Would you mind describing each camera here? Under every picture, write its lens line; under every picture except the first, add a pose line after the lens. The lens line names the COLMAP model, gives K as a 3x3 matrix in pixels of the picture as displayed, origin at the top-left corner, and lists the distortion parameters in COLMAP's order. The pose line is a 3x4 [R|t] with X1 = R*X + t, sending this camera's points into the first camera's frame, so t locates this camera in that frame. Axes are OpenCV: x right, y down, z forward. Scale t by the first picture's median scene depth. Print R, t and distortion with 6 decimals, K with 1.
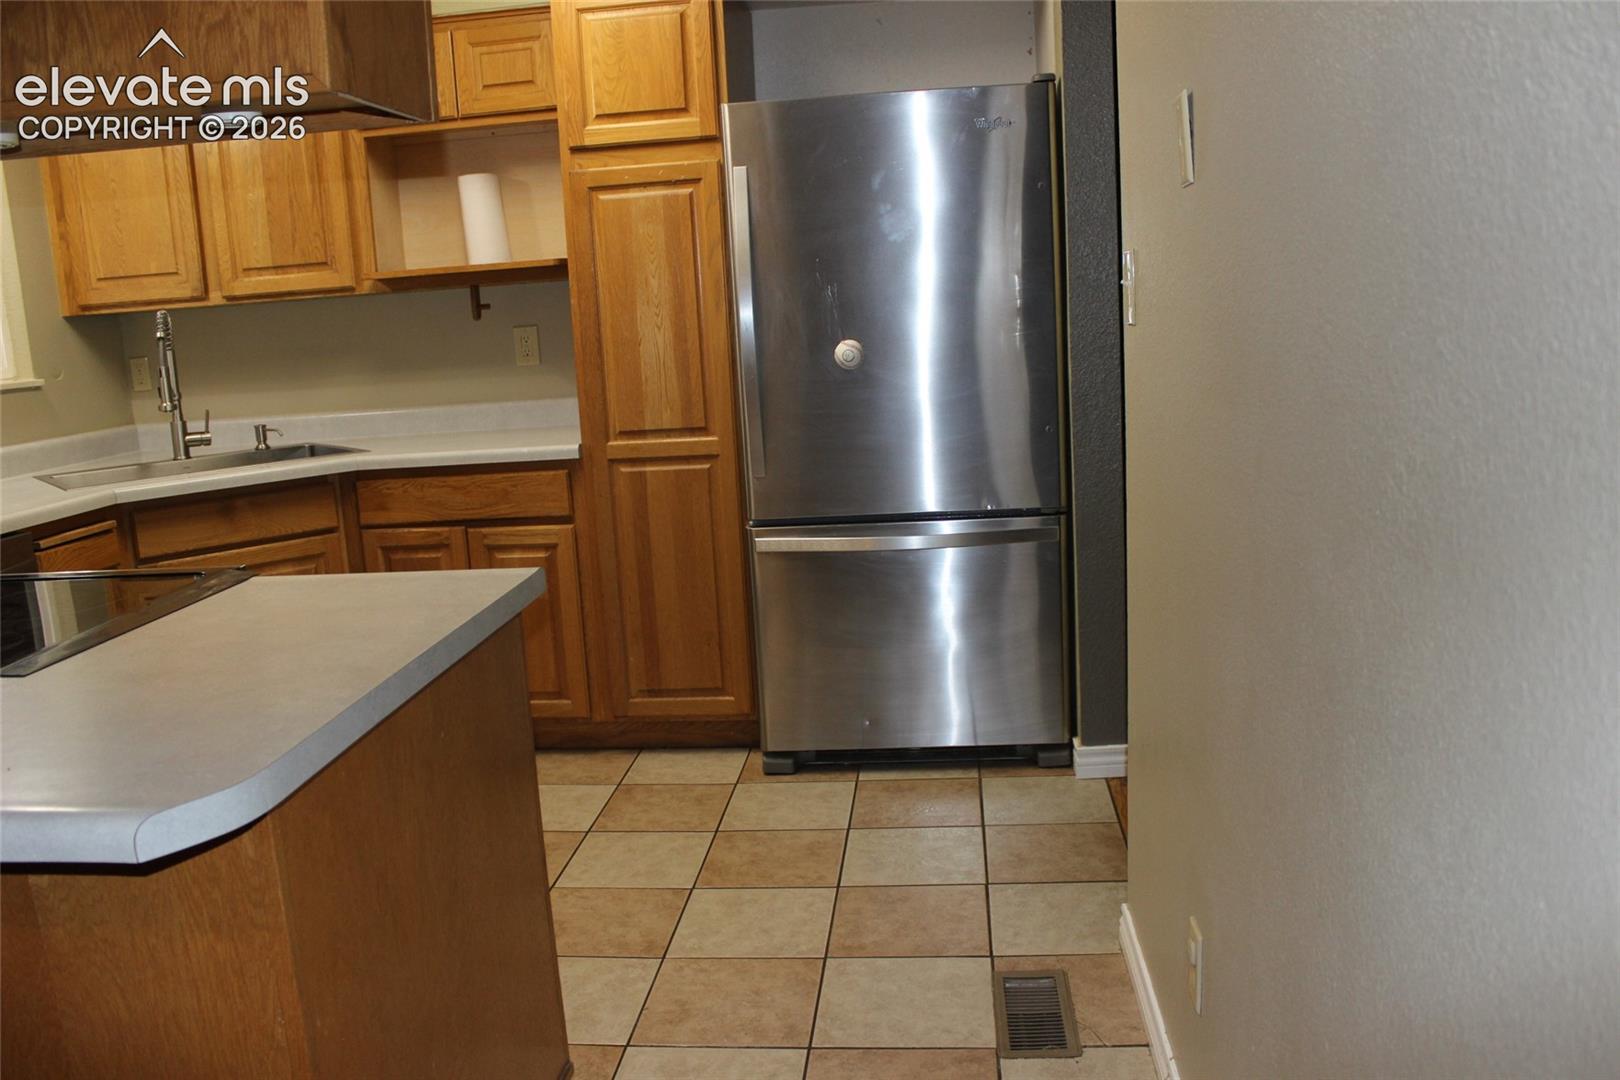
lens RADIAL K [[1323.5, 0, 810.0], [0, 1323.5, 540.0], [0, 0, 1]] dist [-0.184217, 0.155462]
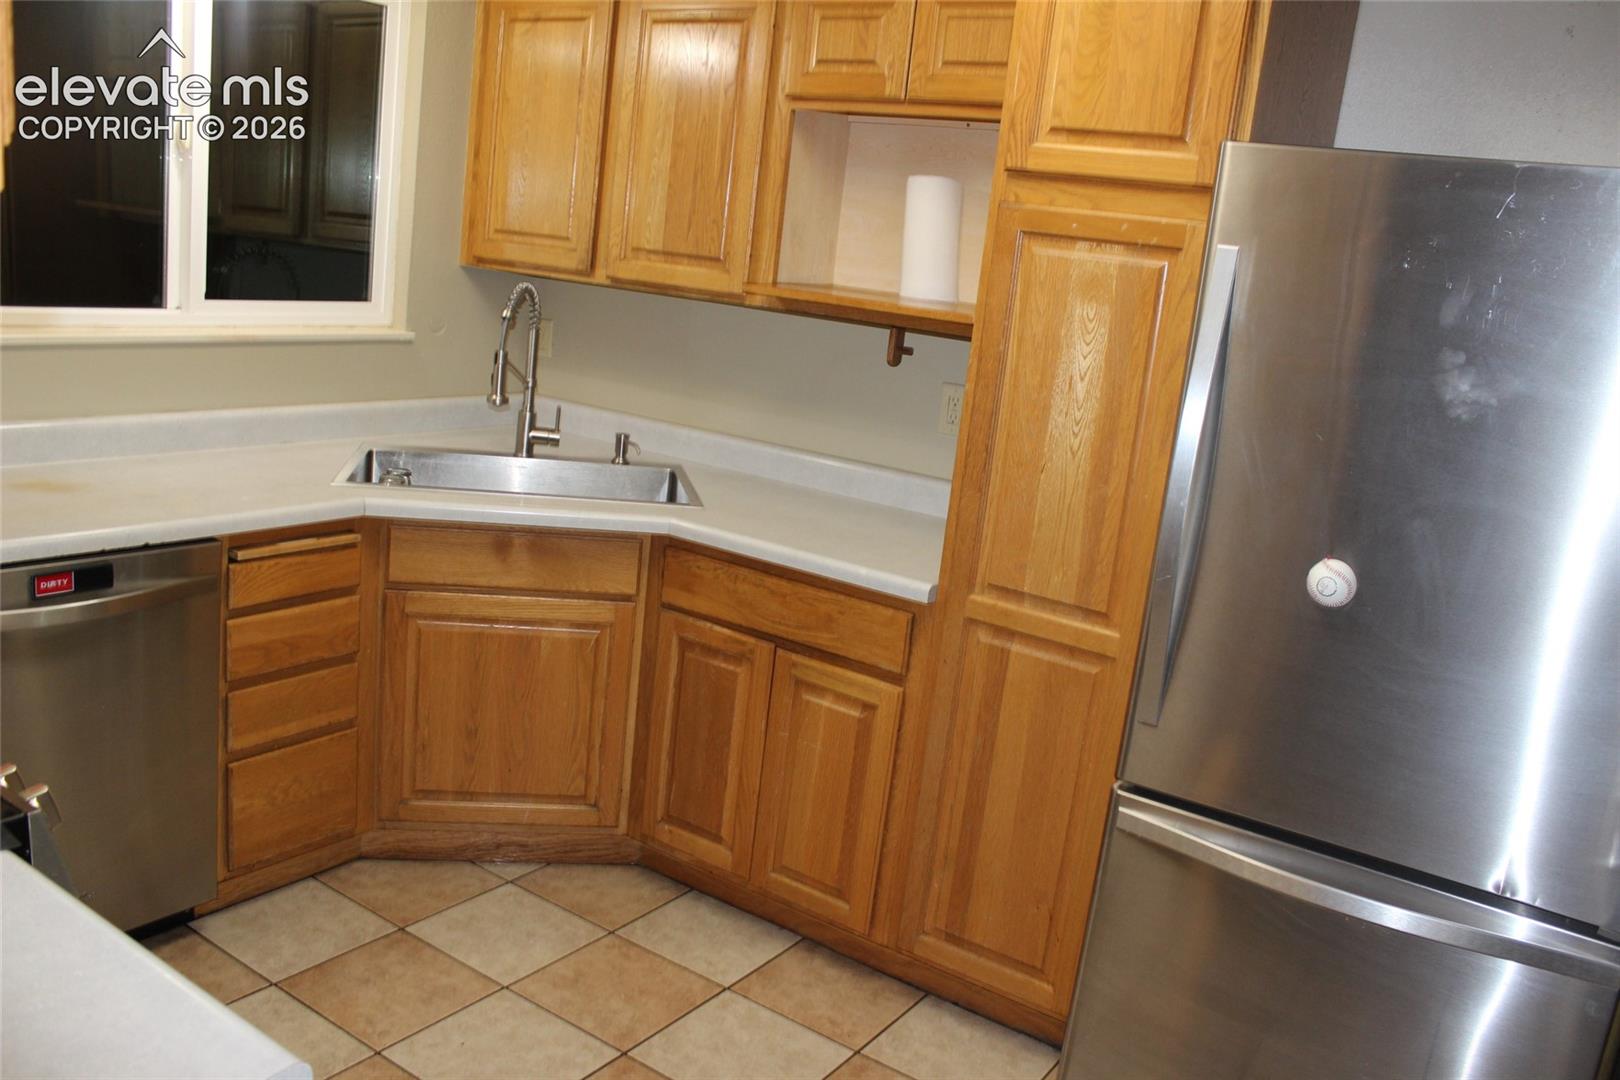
lens RADIAL K [[1323.5, 0, 810.0], [0, 1323.5, 540.0], [0, 0, 1]] dist [-0.184217, 0.155462]
pose [[0.866288, 0.252895, -0.430800, 0.064852], [-0.242525, 0.966850, 0.079888, -0.132524], [0.436722, 0.035274, 0.898905, 0.320551]]
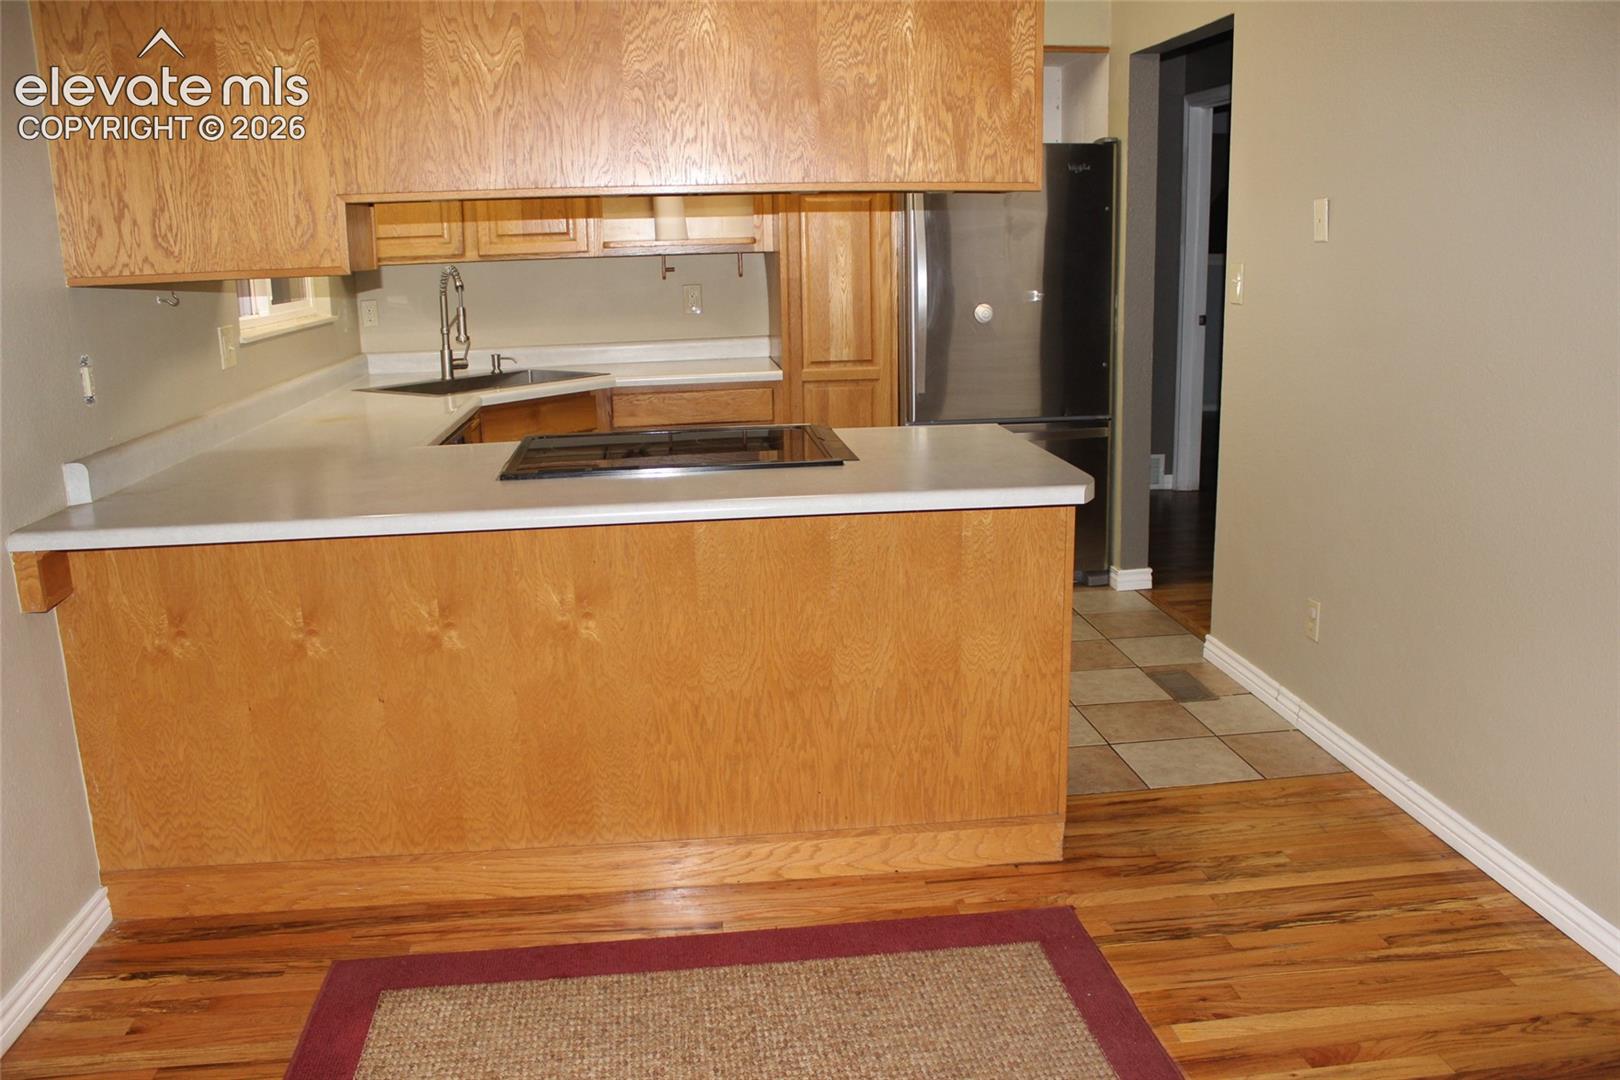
lens RADIAL K [[1323.5, 0, 810.0], [0, 1323.5, 540.0], [0, 0, 1]] dist [-0.184217, 0.155462]
pose [[0.978433, -0.012911, 0.206162, -0.430261], [0.006233, 0.999436, 0.033008, 0.062319], [-0.206472, -0.031011, 0.977961, -0.401808]]
